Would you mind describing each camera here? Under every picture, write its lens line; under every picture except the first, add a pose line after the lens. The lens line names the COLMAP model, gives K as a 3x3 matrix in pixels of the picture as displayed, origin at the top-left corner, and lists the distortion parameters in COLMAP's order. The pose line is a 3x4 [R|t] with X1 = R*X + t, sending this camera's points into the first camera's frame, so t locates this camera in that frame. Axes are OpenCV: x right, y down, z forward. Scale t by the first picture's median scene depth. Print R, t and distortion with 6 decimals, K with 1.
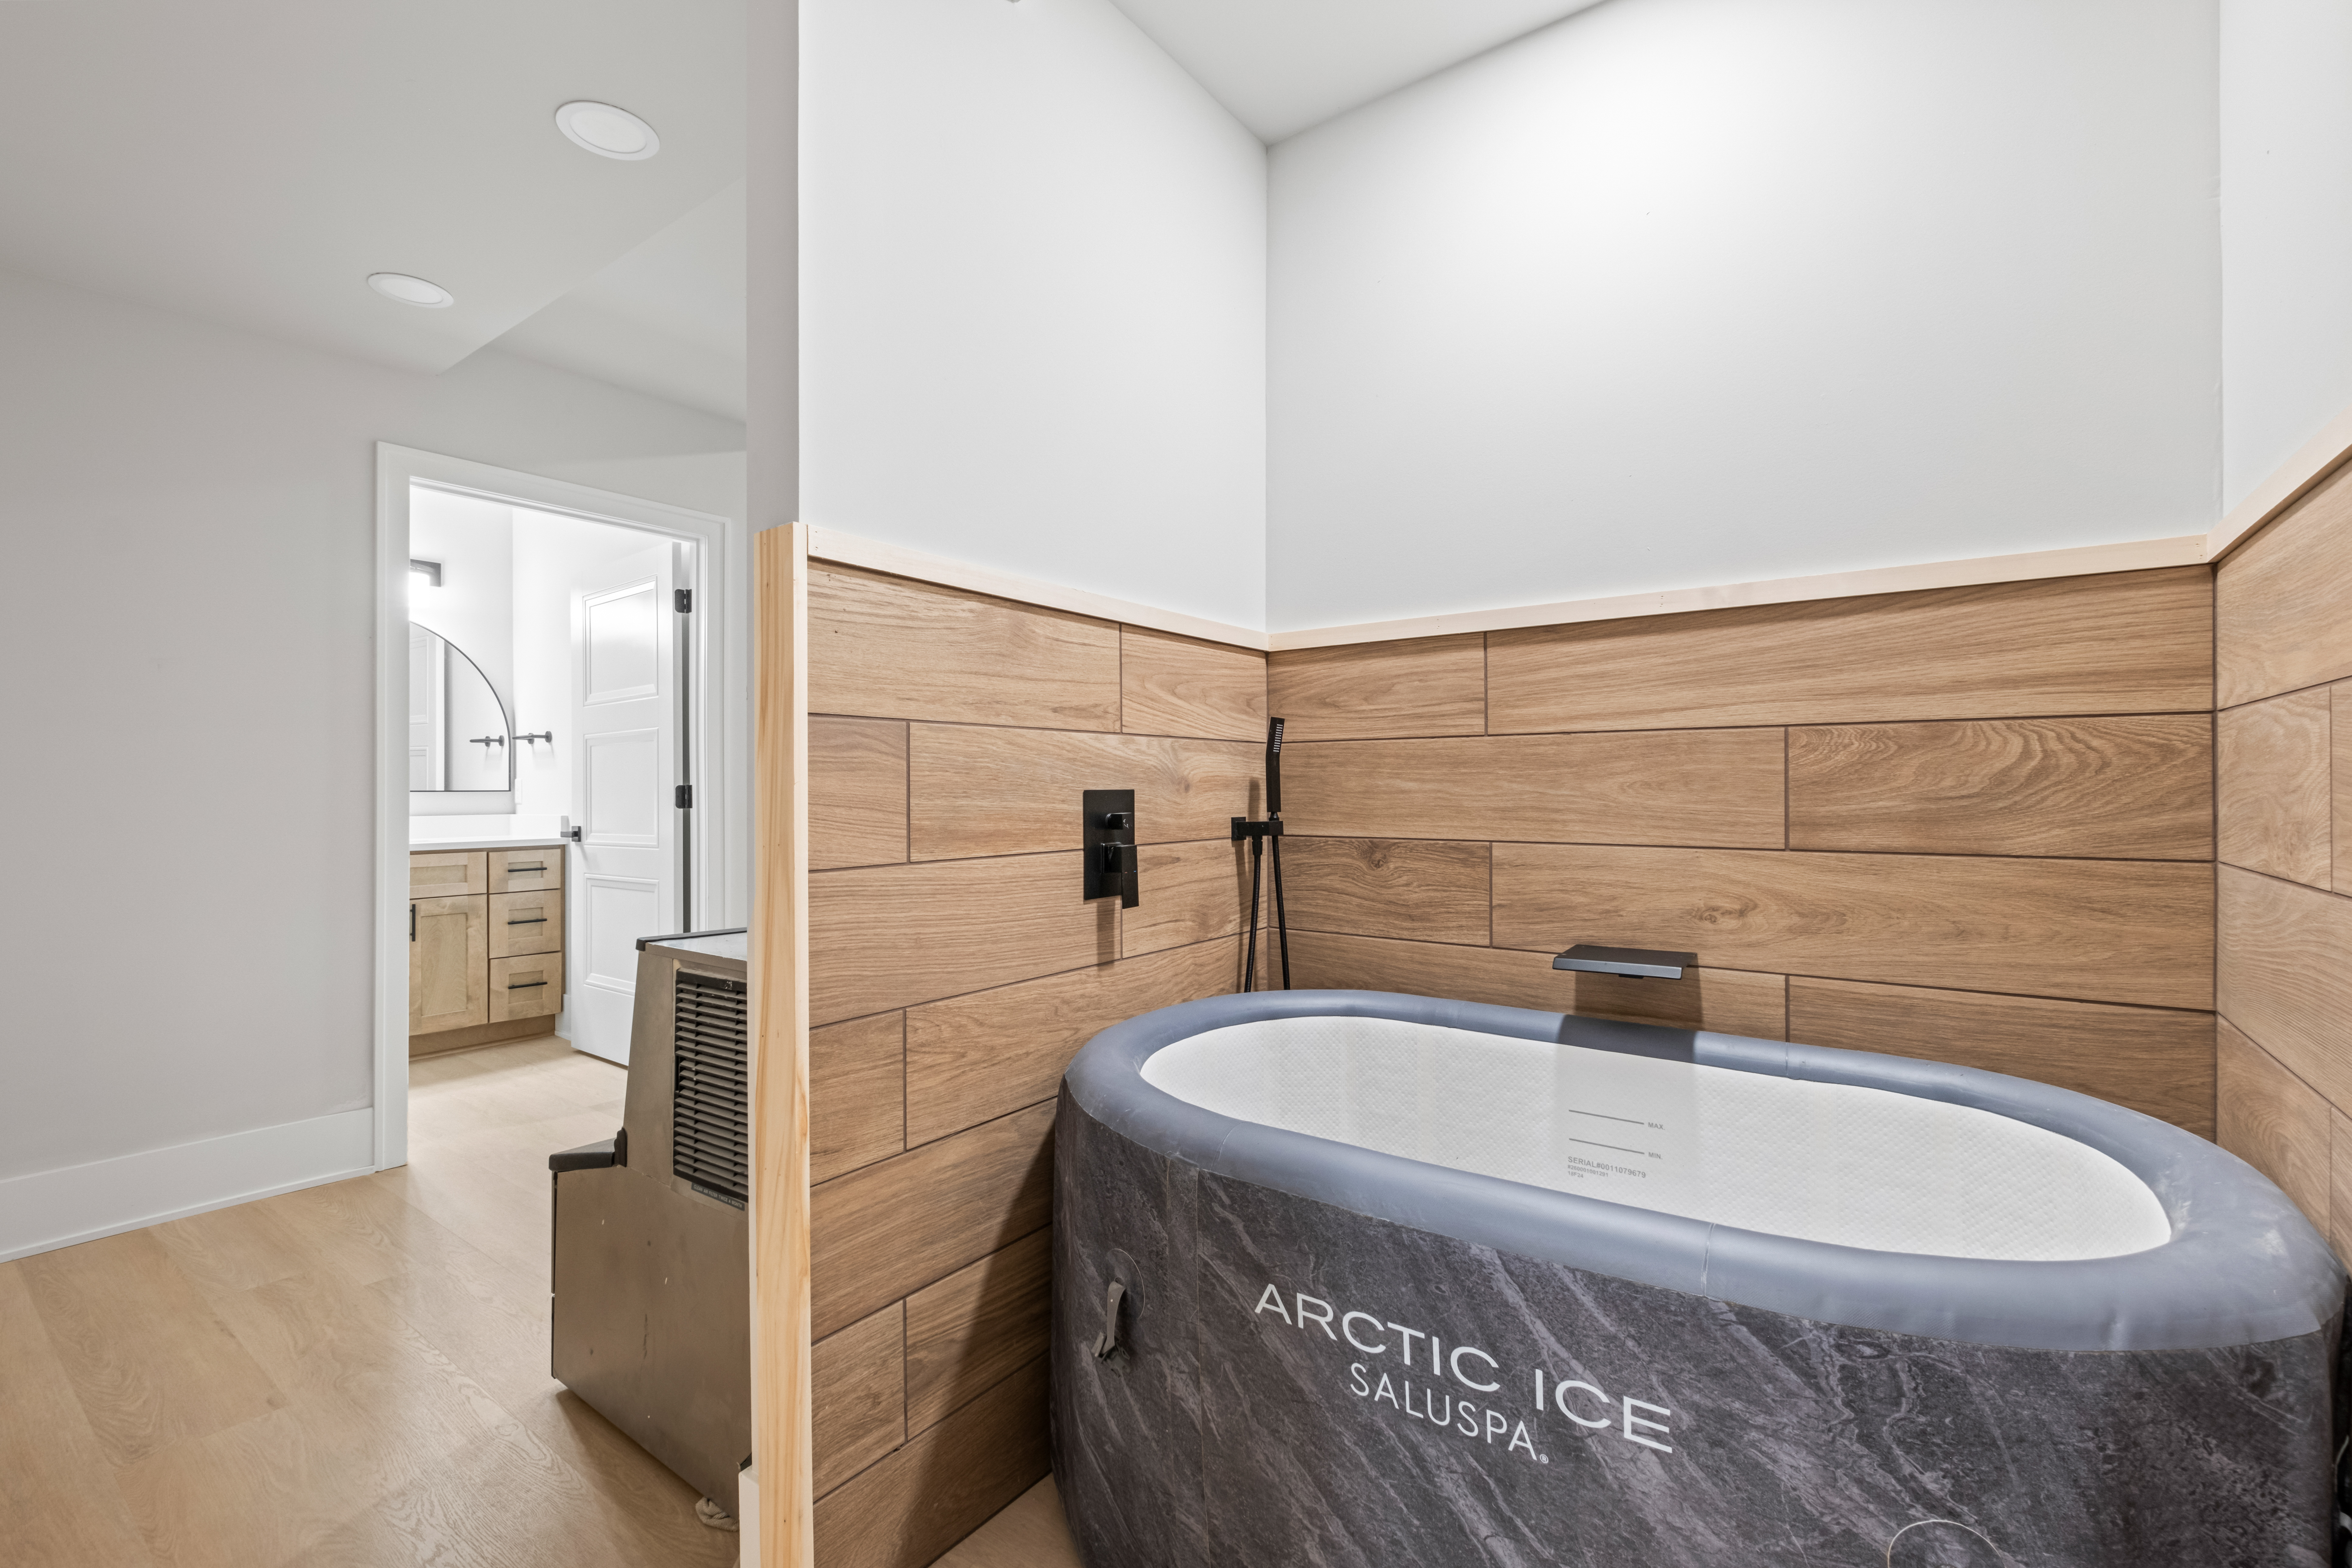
lens RADIAL K [[1053.1, 0, 1172.7], [0, 1053.1, 786.6], [0, 0, 1]] dist [-0.014837, -0.000424]
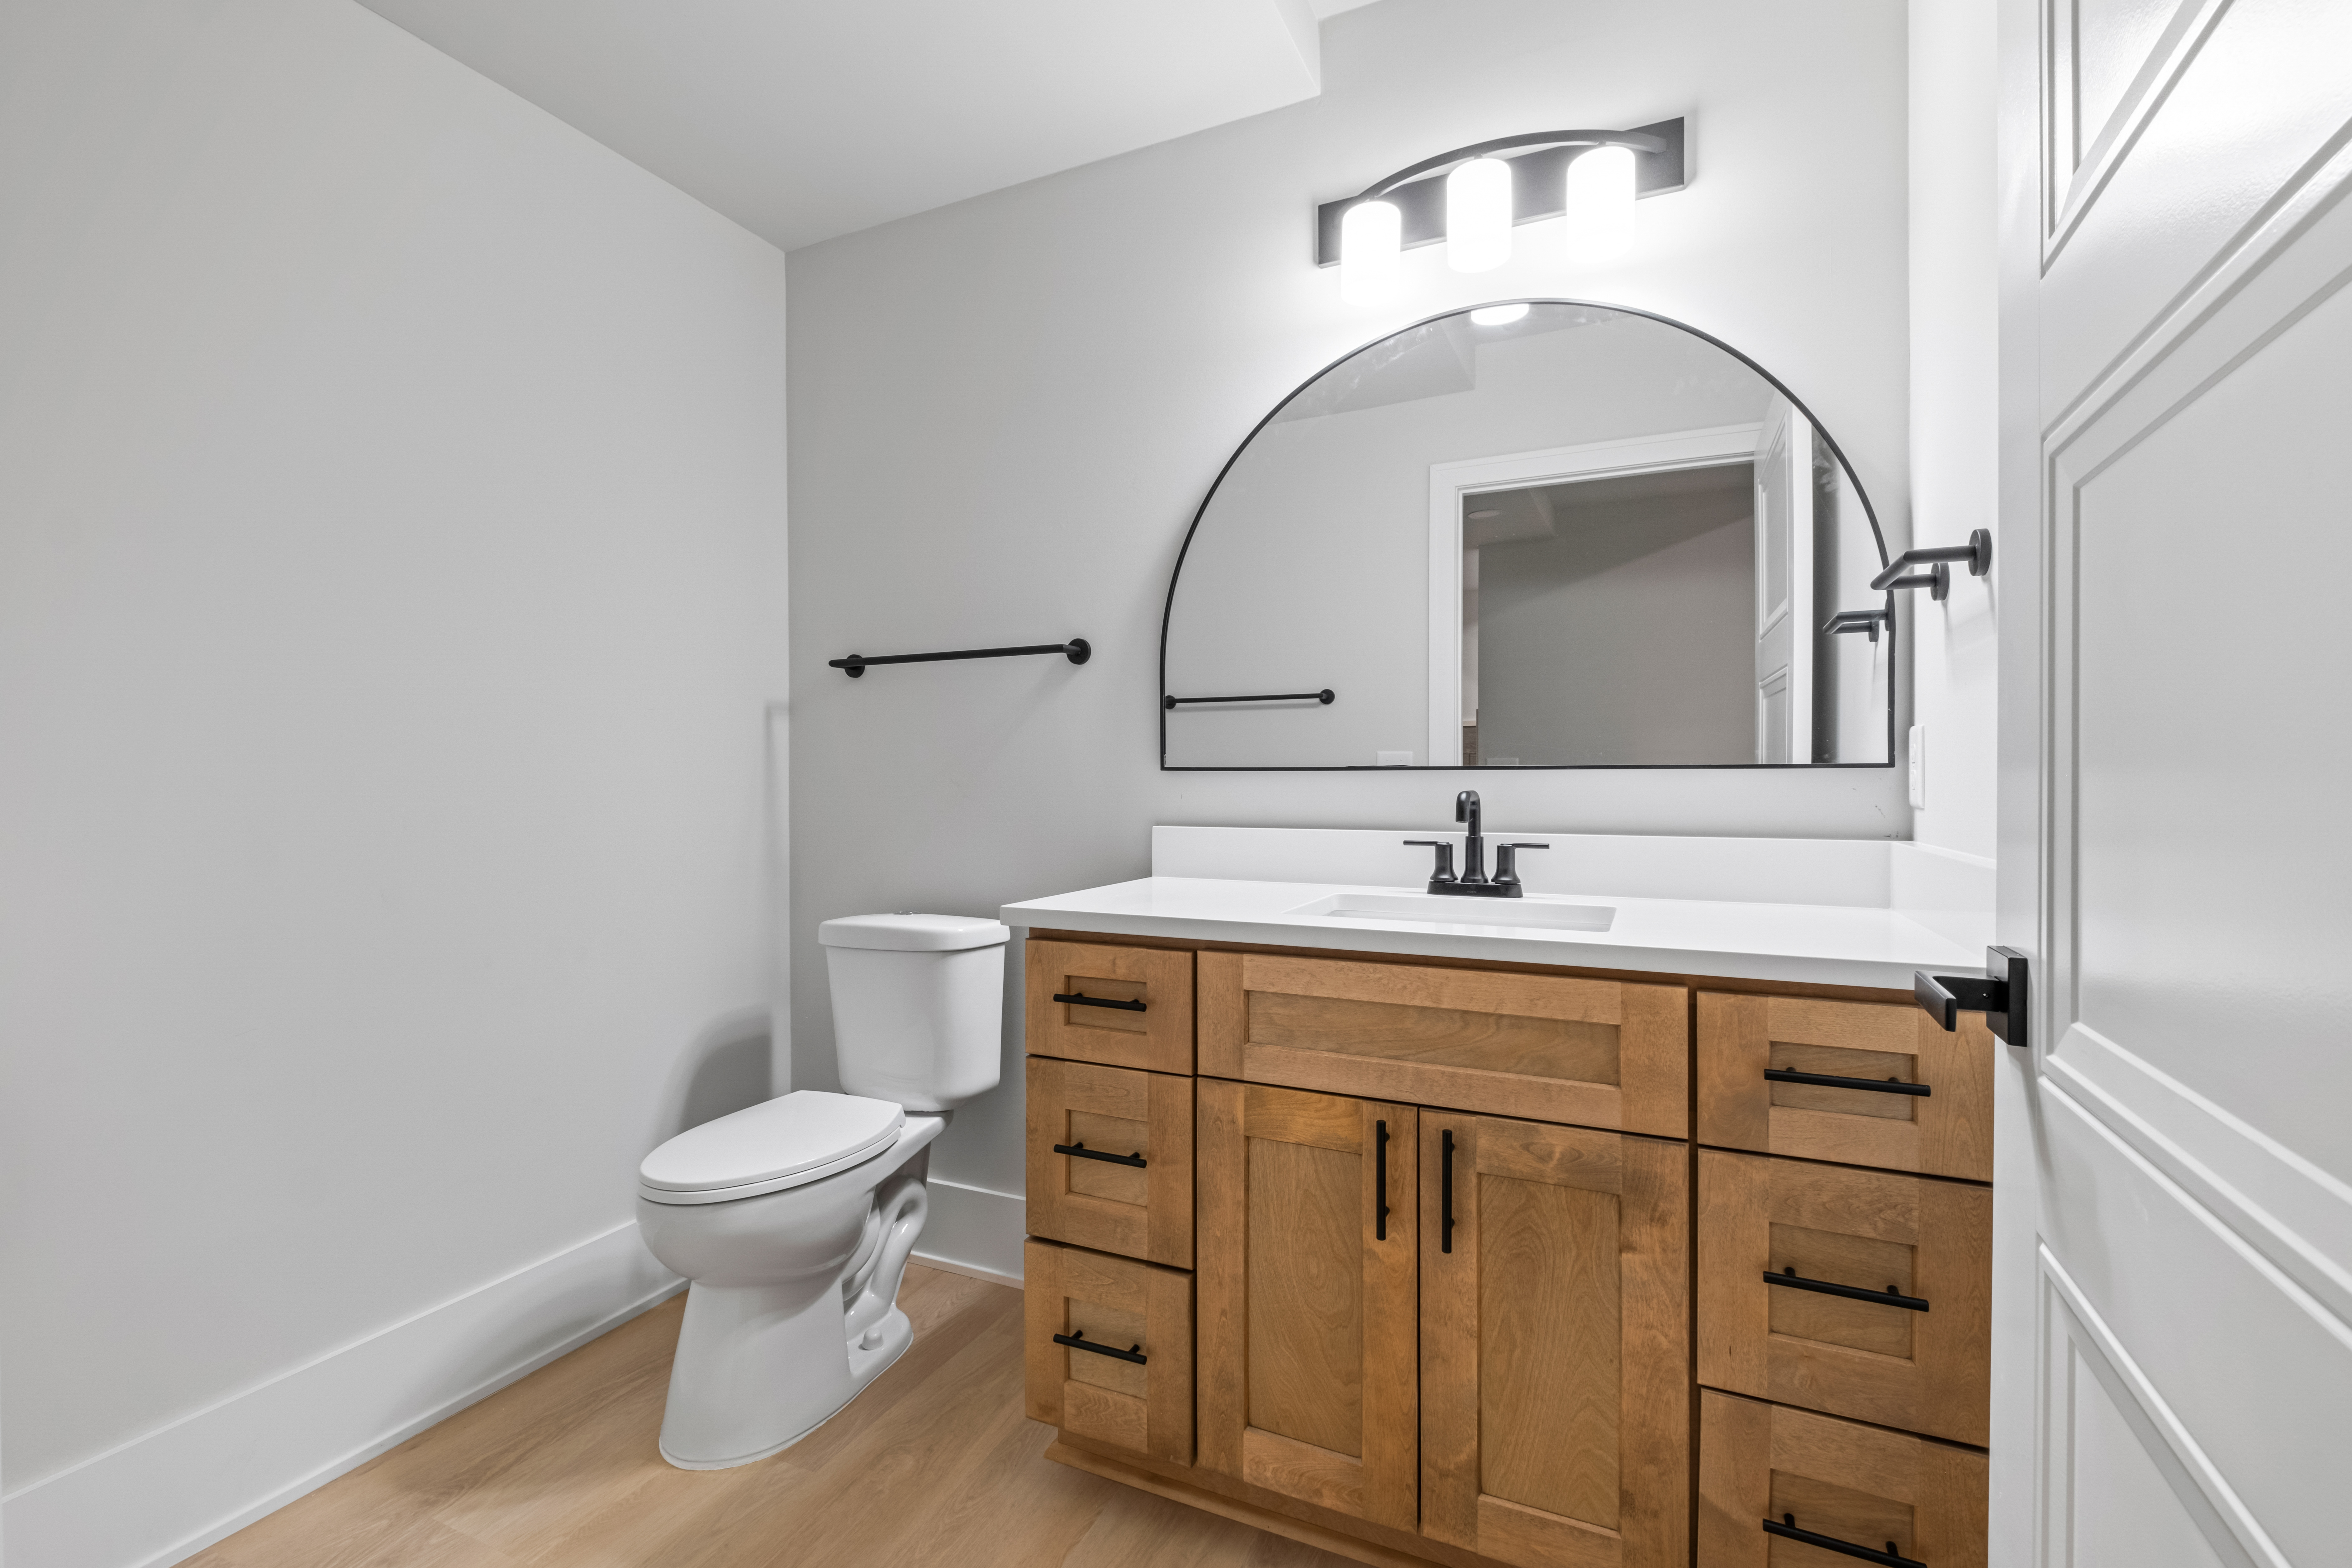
lens RADIAL K [[1053.1, 0, 1175.7], [0, 1053.1, 773.3], [0, 0, 1]] dist [-0.014837, -0.000424]
pose [[0.190795, 0.005075, -0.981617, -0.414577], [0.003067, 0.999979, 0.005766, 0.004908], [0.981625, -0.004111, 0.190775, 0.816461]]
